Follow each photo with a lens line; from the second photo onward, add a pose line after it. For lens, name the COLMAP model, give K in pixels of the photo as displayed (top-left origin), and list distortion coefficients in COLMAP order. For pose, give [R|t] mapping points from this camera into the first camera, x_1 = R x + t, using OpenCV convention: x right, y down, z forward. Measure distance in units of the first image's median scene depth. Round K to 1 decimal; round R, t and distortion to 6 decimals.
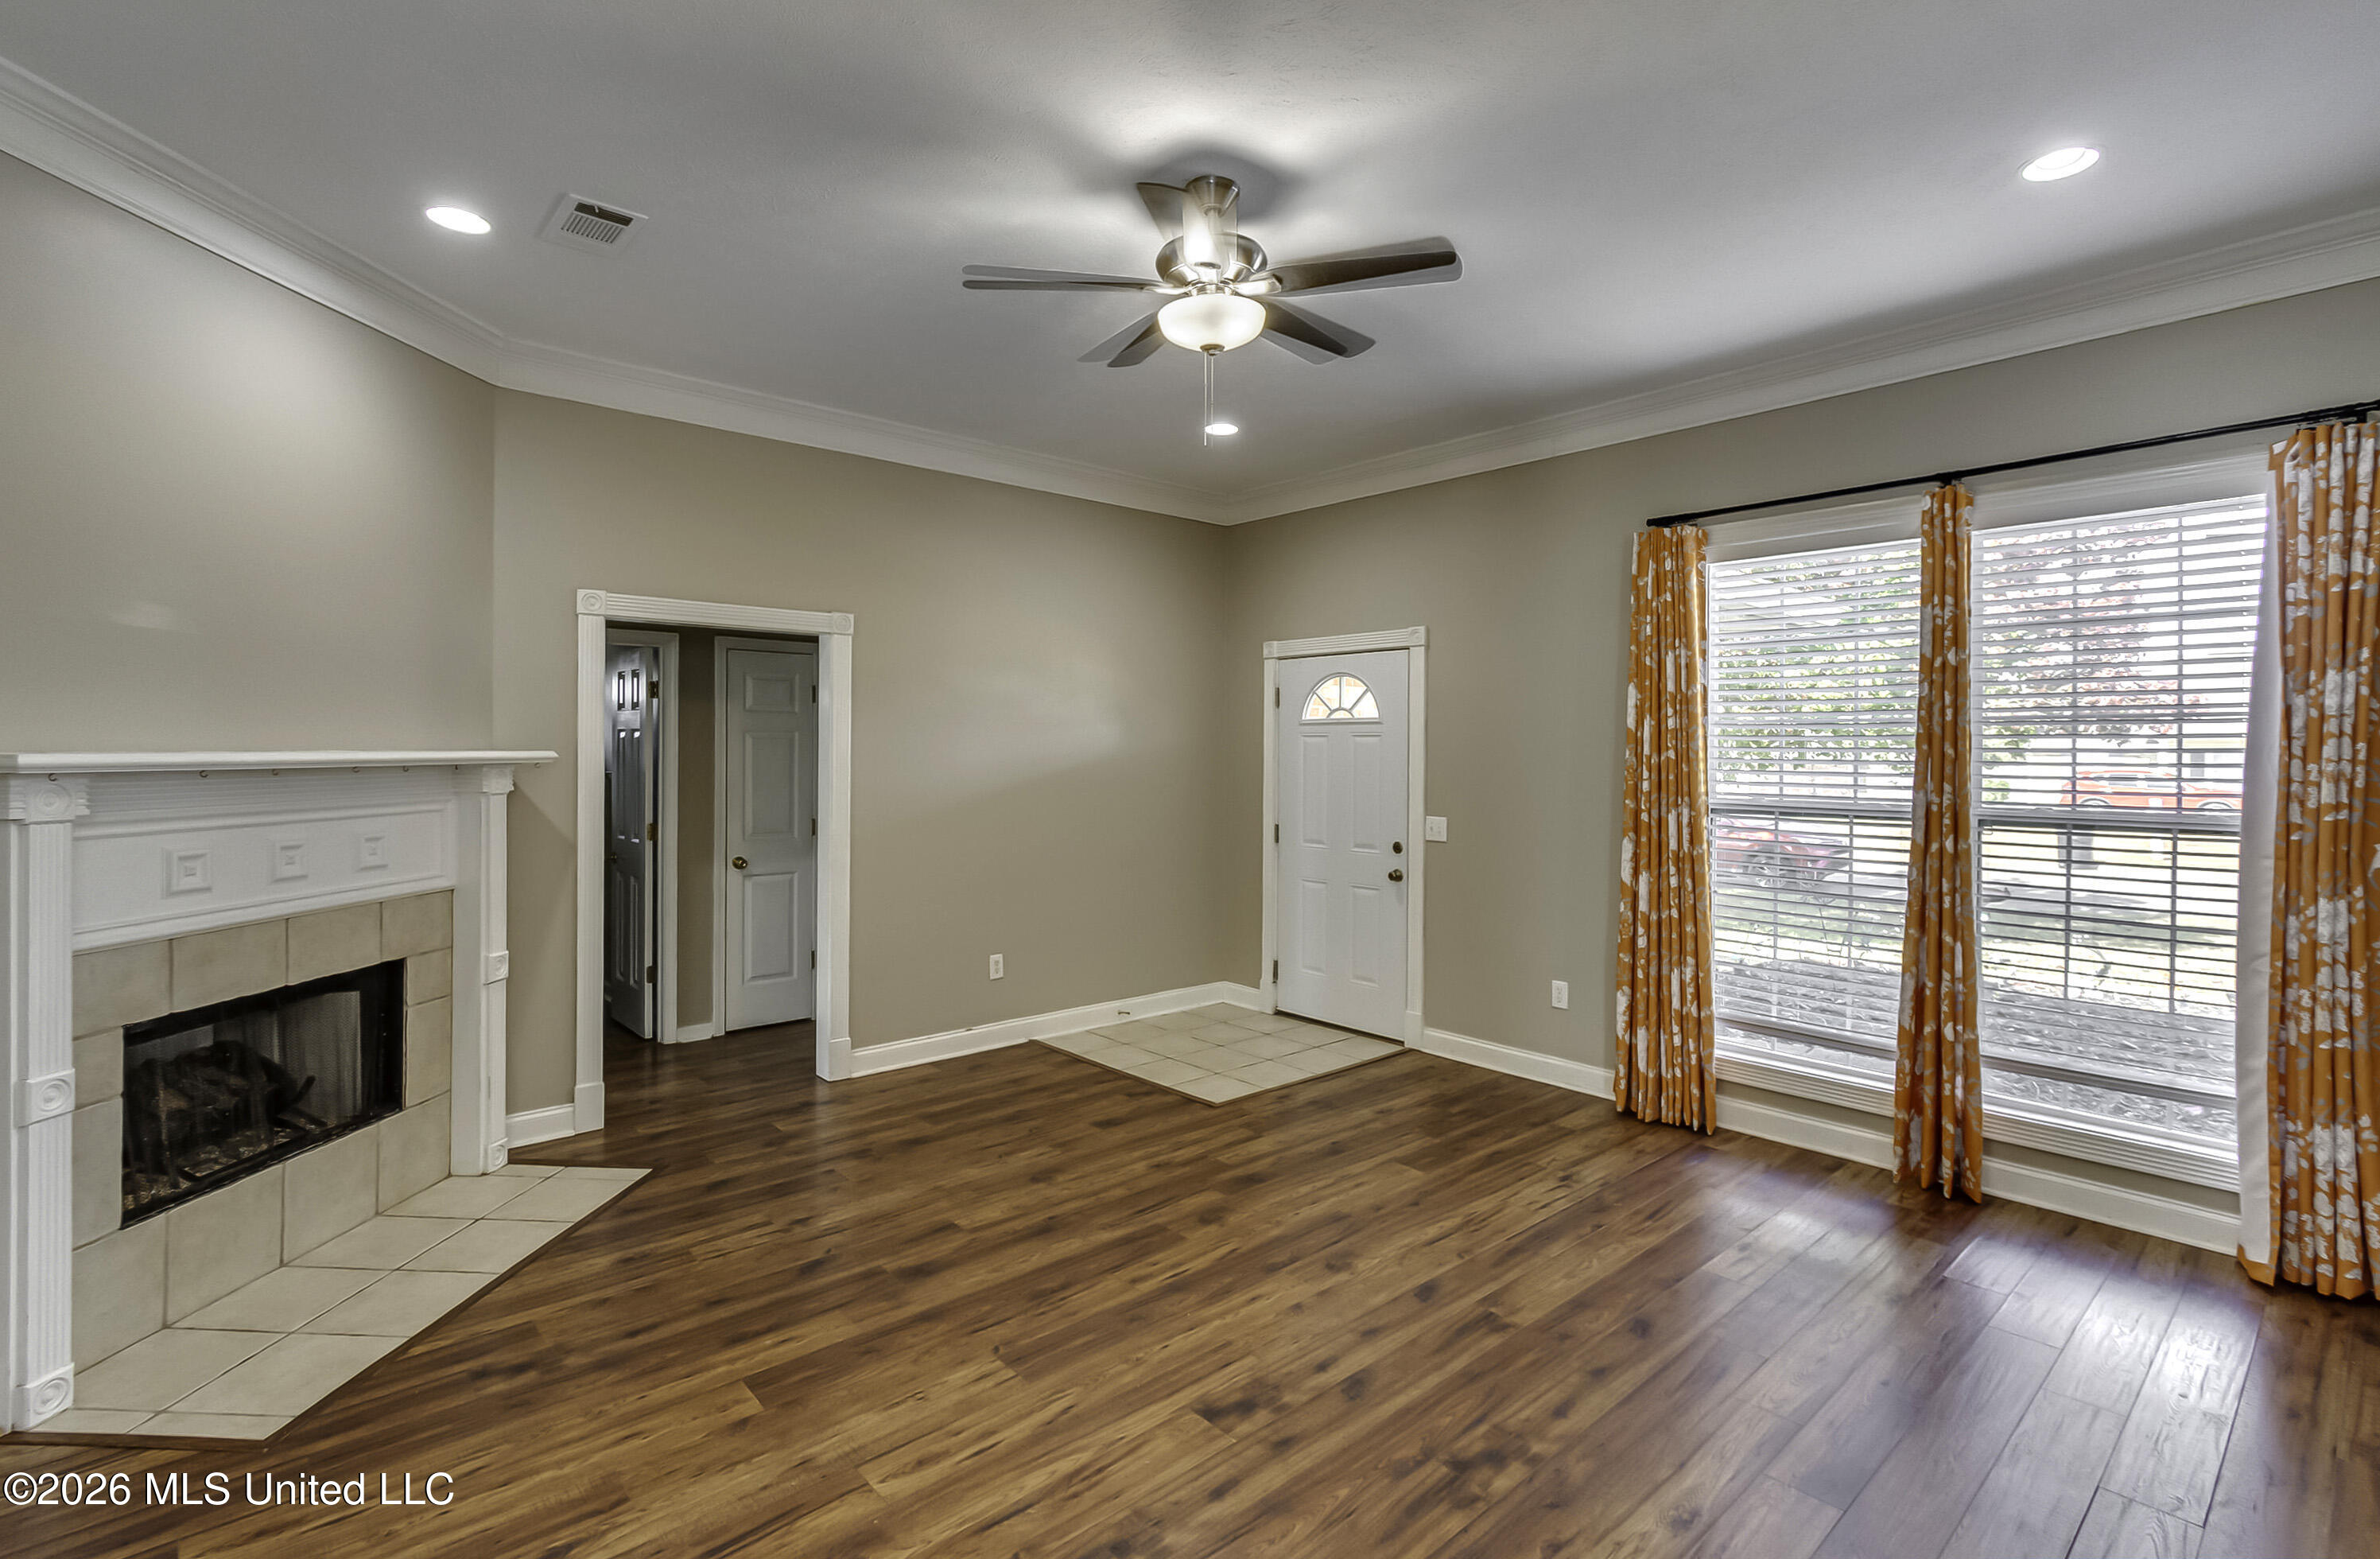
lens RADIAL K [[1079.1, 0, 1188.9], [0, 1079.1, 768.5], [0, 0, 1]] dist [0.001225, -0.000041]
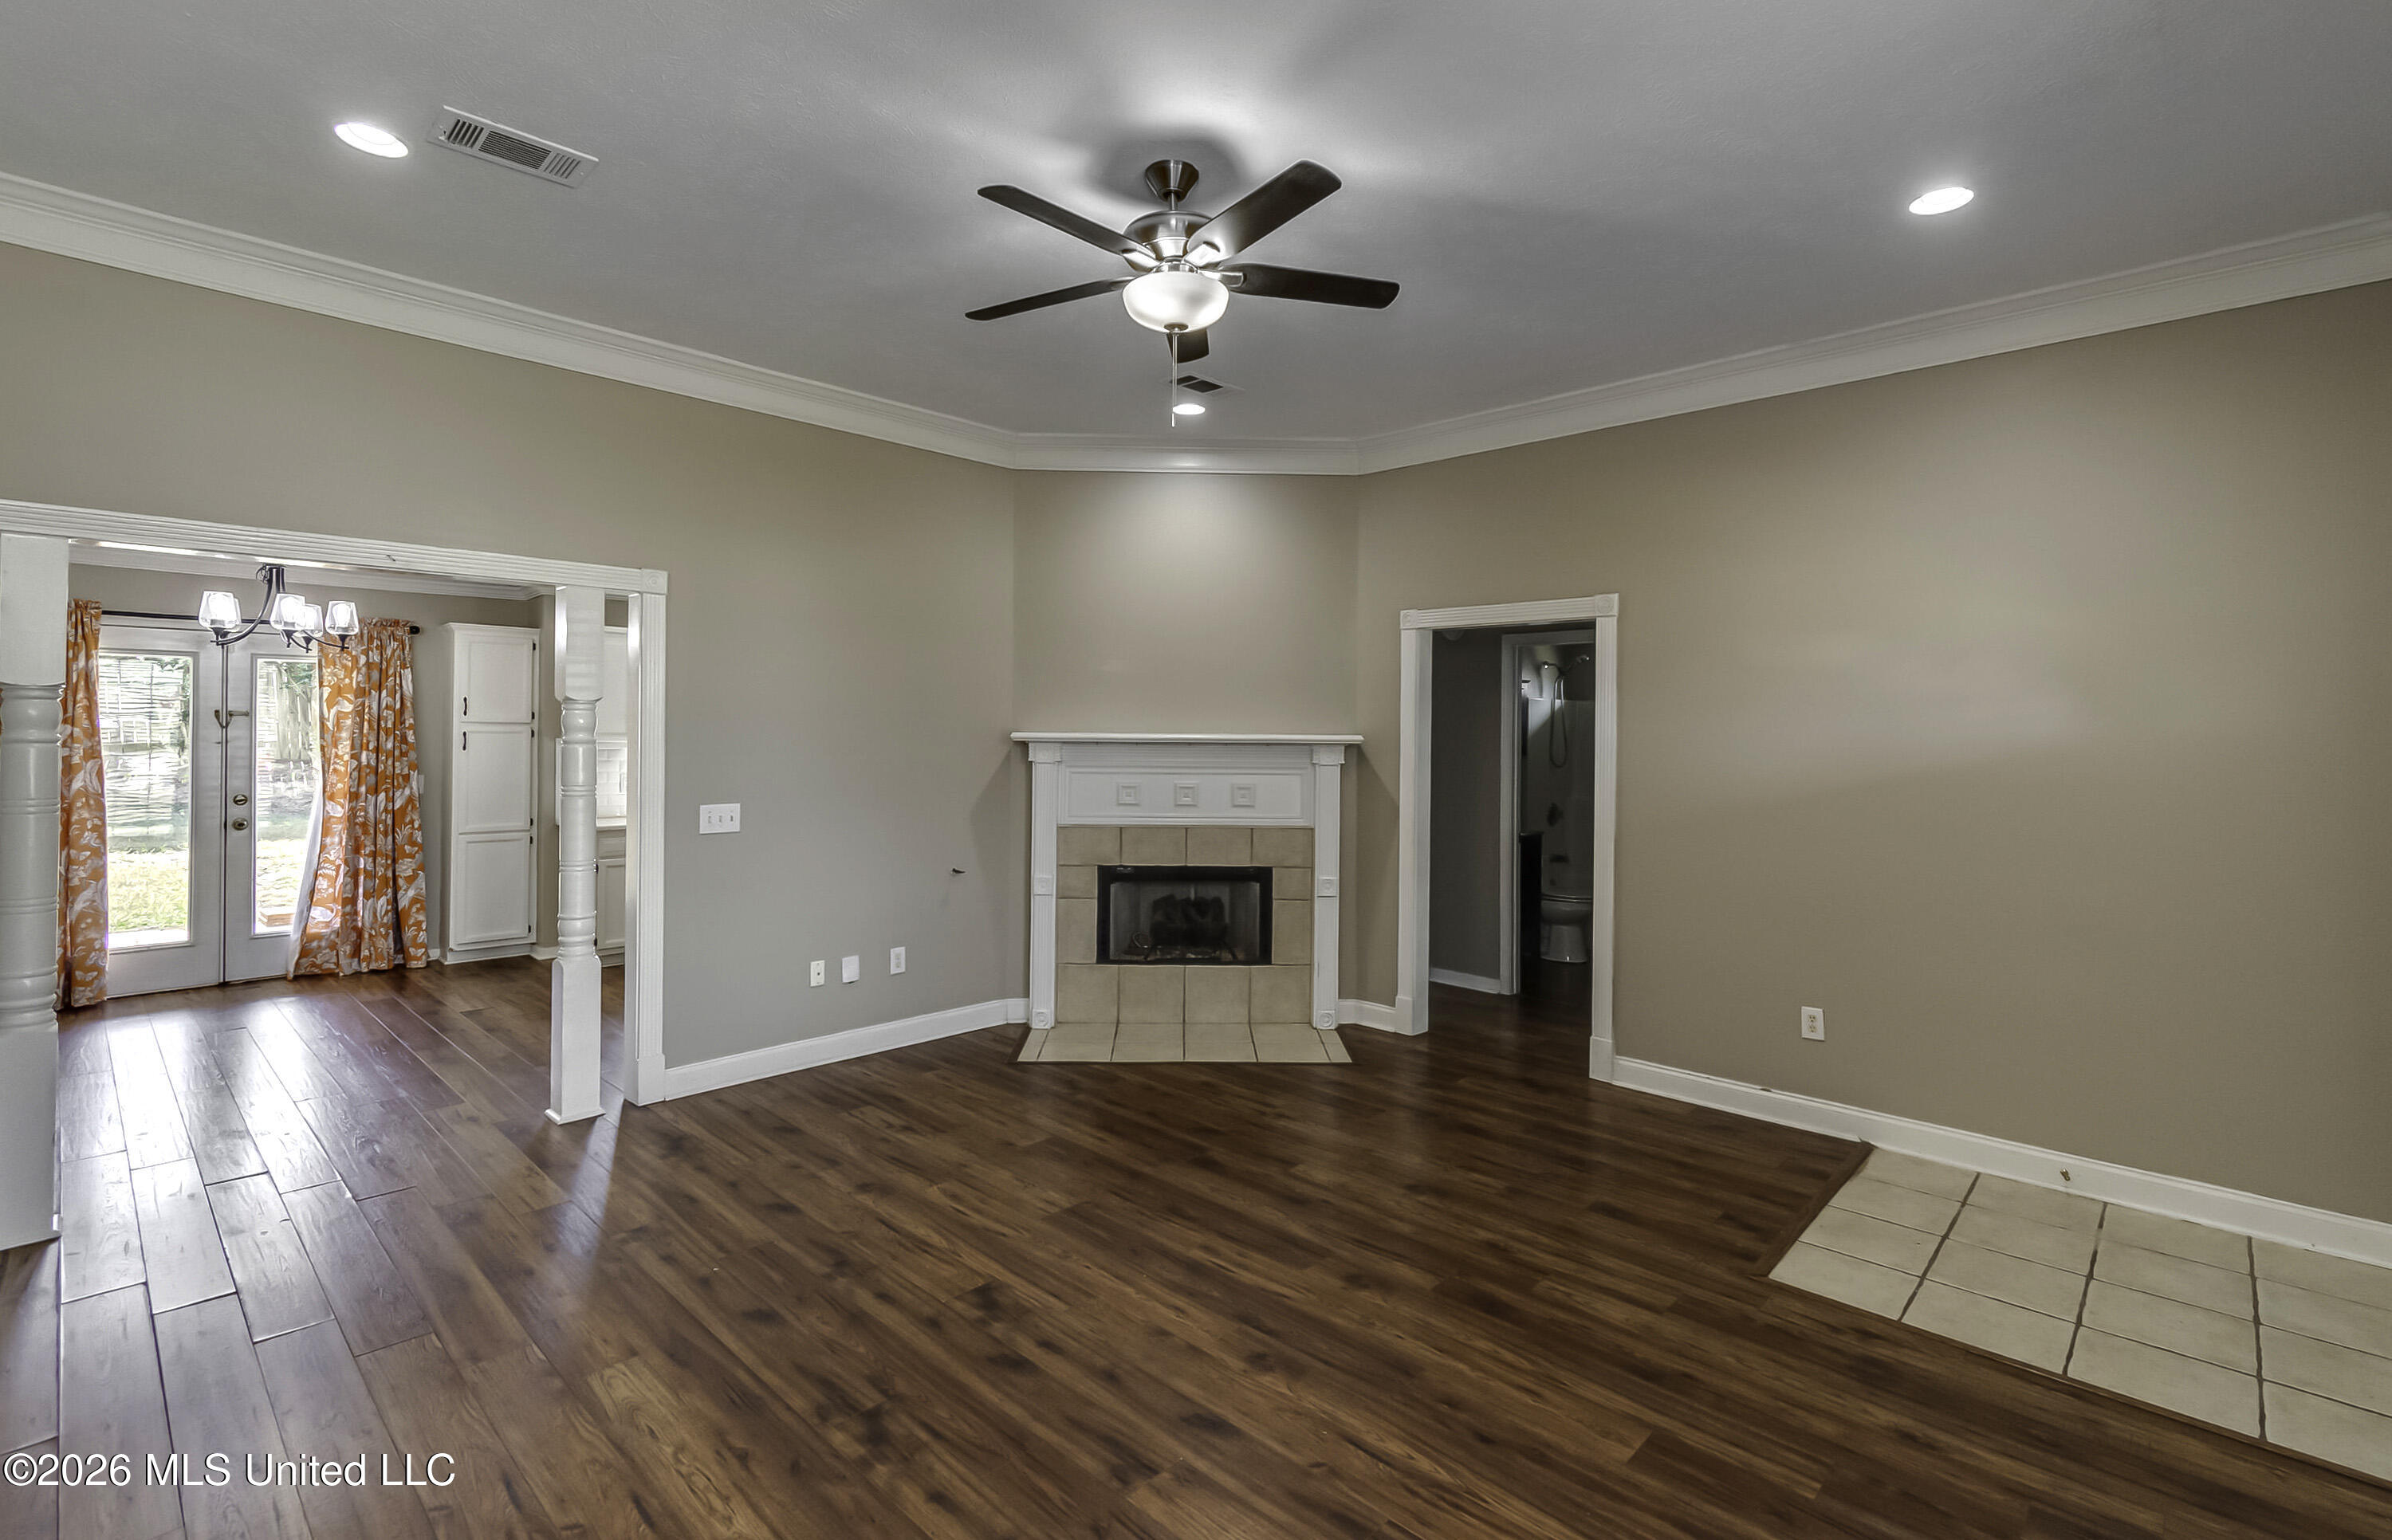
lens RADIAL K [[1075.1, 0, 1195.7], [0, 1075.1, 746.1], [0, 0, 1]] dist [0.000745, 0.000013]
pose [[0.091594, 0.009488, -0.995751, 0.909580], [-0.029728, 0.999535, 0.006790, -0.007080], [0.995353, 0.028979, 0.091833, 0.837111]]
